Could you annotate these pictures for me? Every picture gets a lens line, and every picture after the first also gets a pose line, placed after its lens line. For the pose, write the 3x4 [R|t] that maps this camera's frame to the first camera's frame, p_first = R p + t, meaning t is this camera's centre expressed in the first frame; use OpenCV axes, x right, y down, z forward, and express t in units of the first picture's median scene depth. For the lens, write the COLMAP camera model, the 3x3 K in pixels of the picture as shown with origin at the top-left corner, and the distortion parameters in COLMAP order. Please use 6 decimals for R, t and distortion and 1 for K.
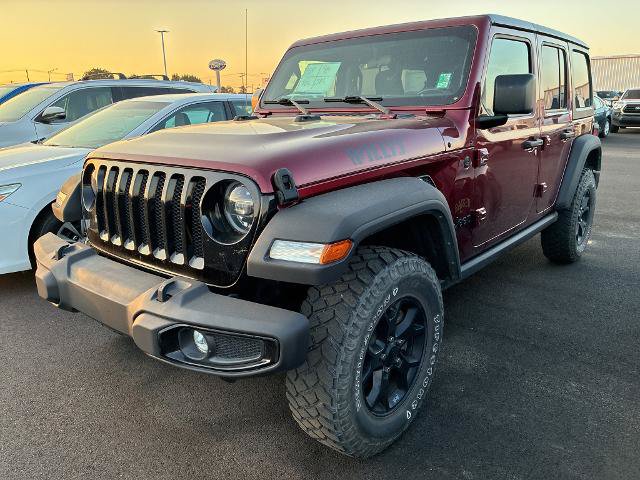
lens RADIAL K [[518.2, 0, 320.0], [0, 518.2, 240.0], [0, 0, 1]] dist [0.017532, 0.001551]
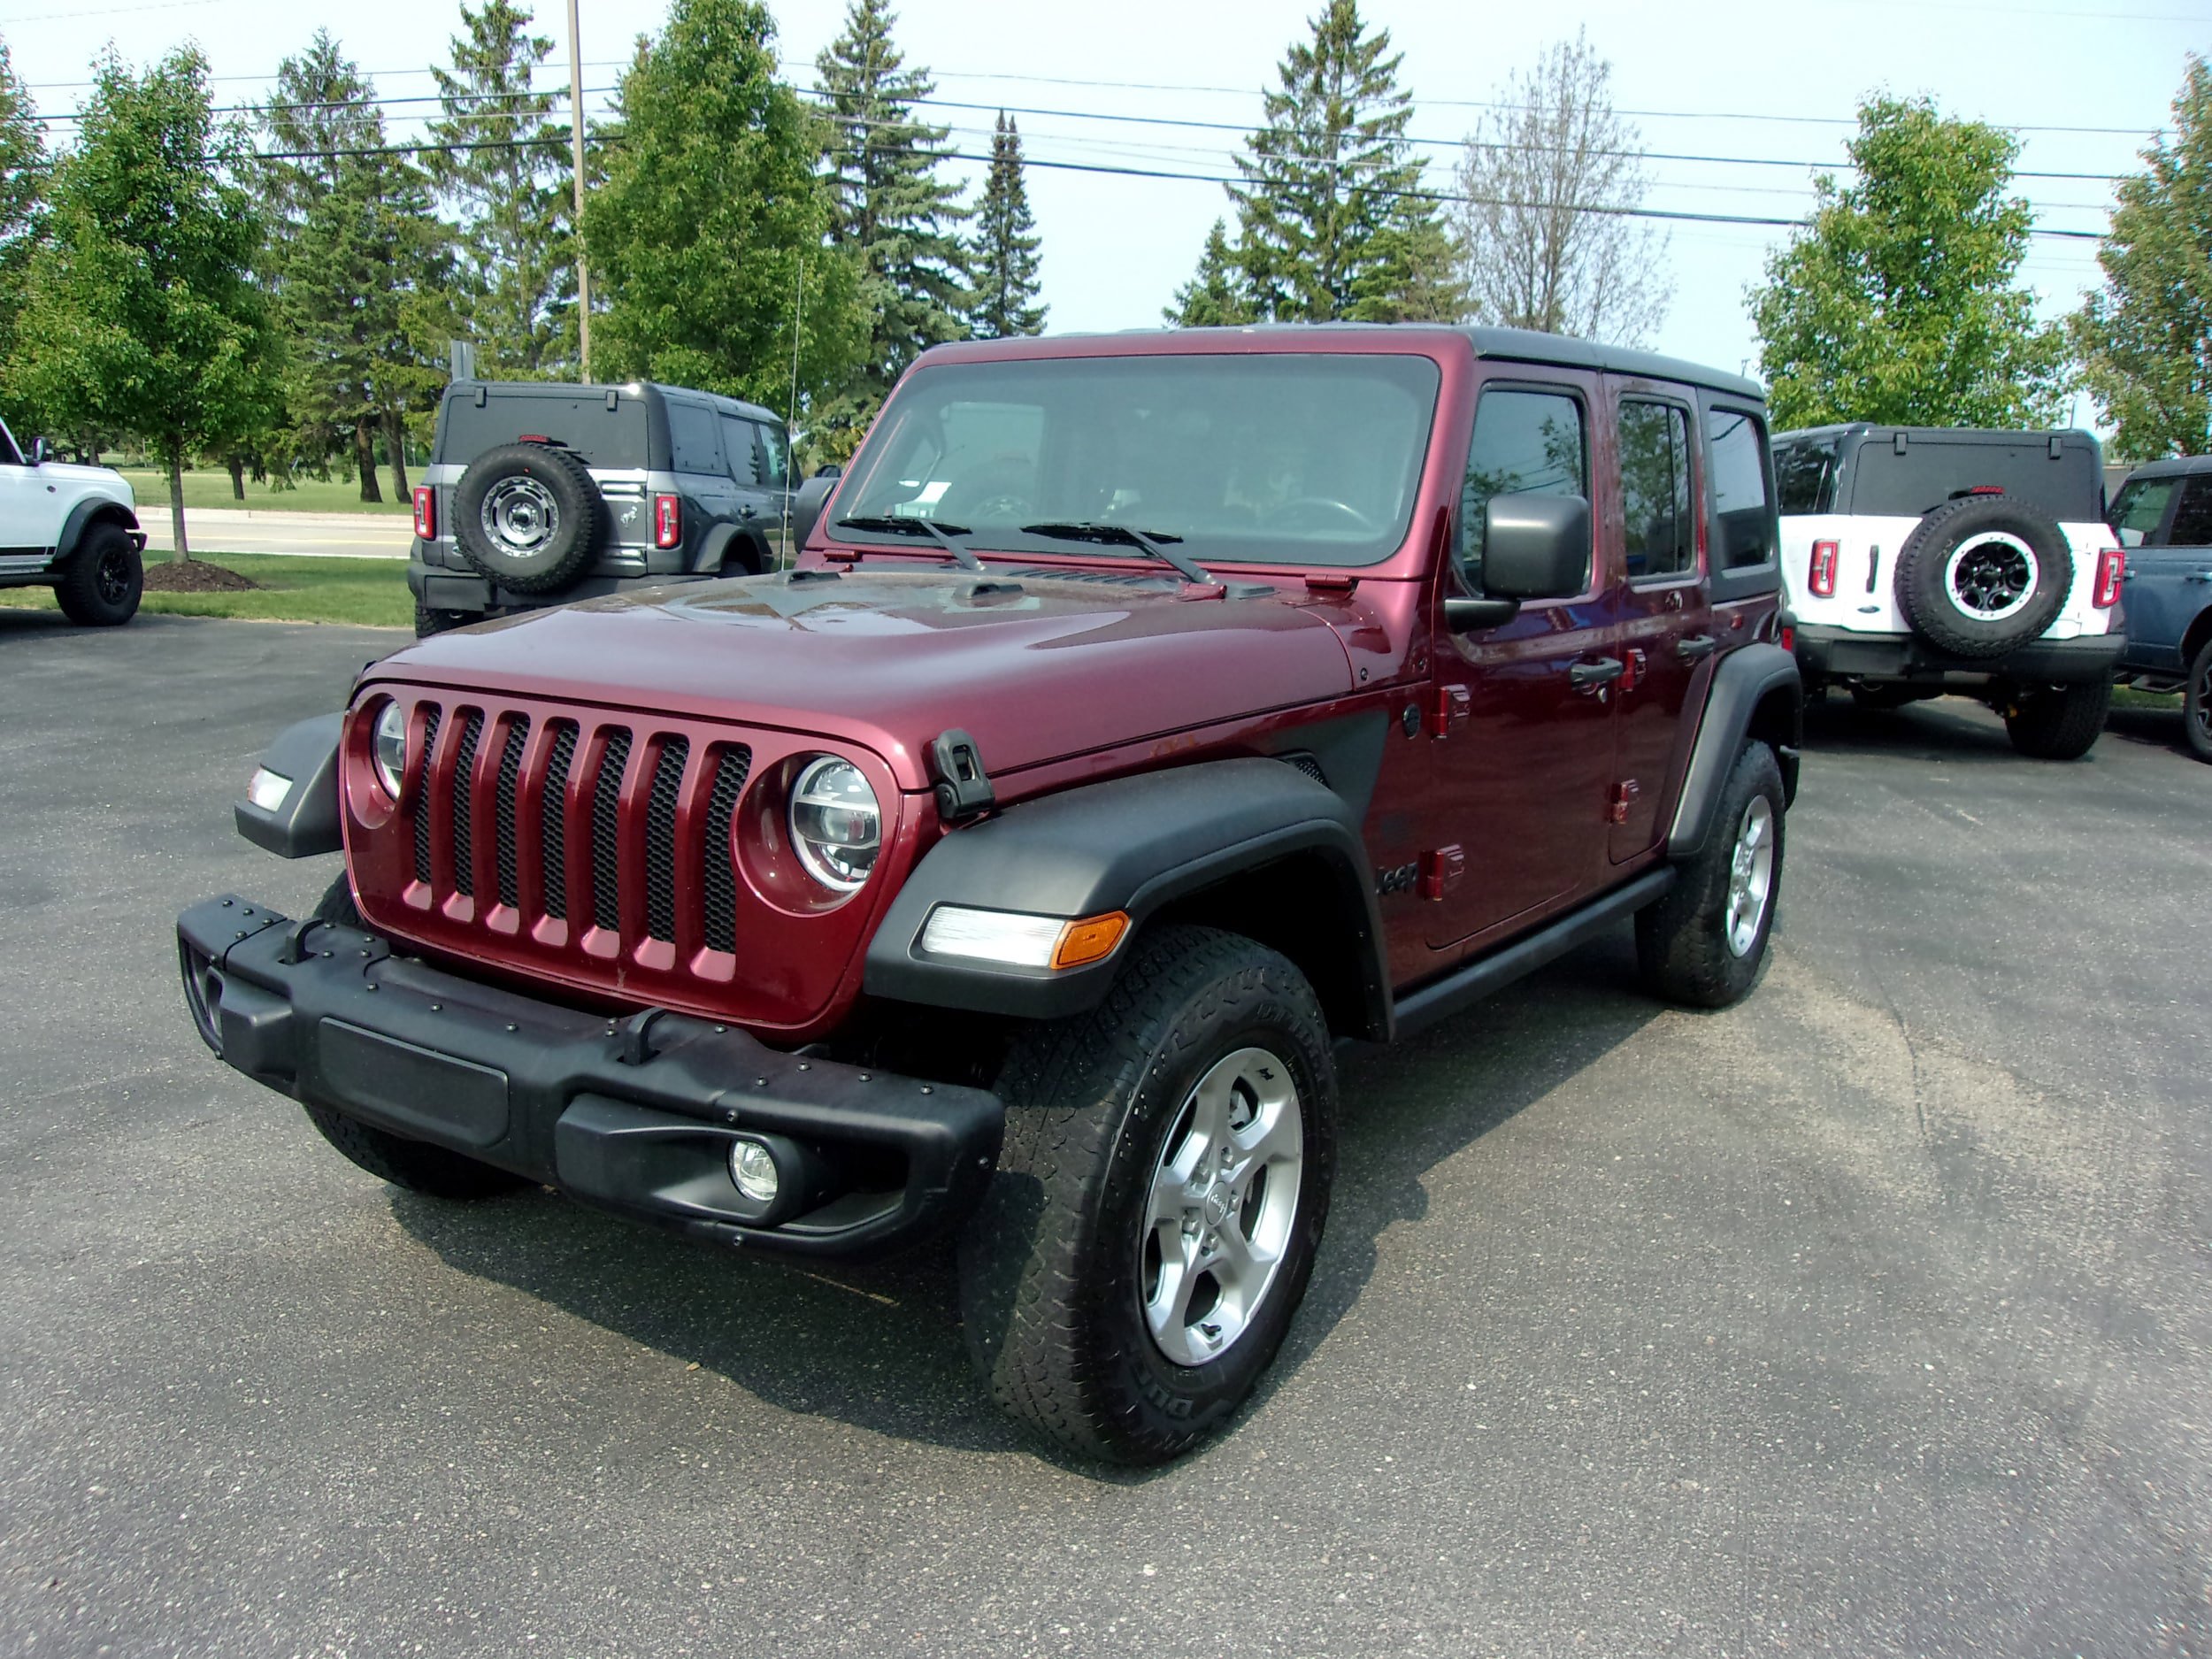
lens RADIAL K [[1806.8, 0, 1106.0], [0, 1806.8, 829.5], [0, 0, 1]] dist [0.078324, 0.000364]
pose [[0.994466, 0.026395, 0.101691, -0.089014], [-0.019550, 0.997512, -0.067738, 0.028141], [-0.103226, 0.065375, 0.992507, -0.359365]]
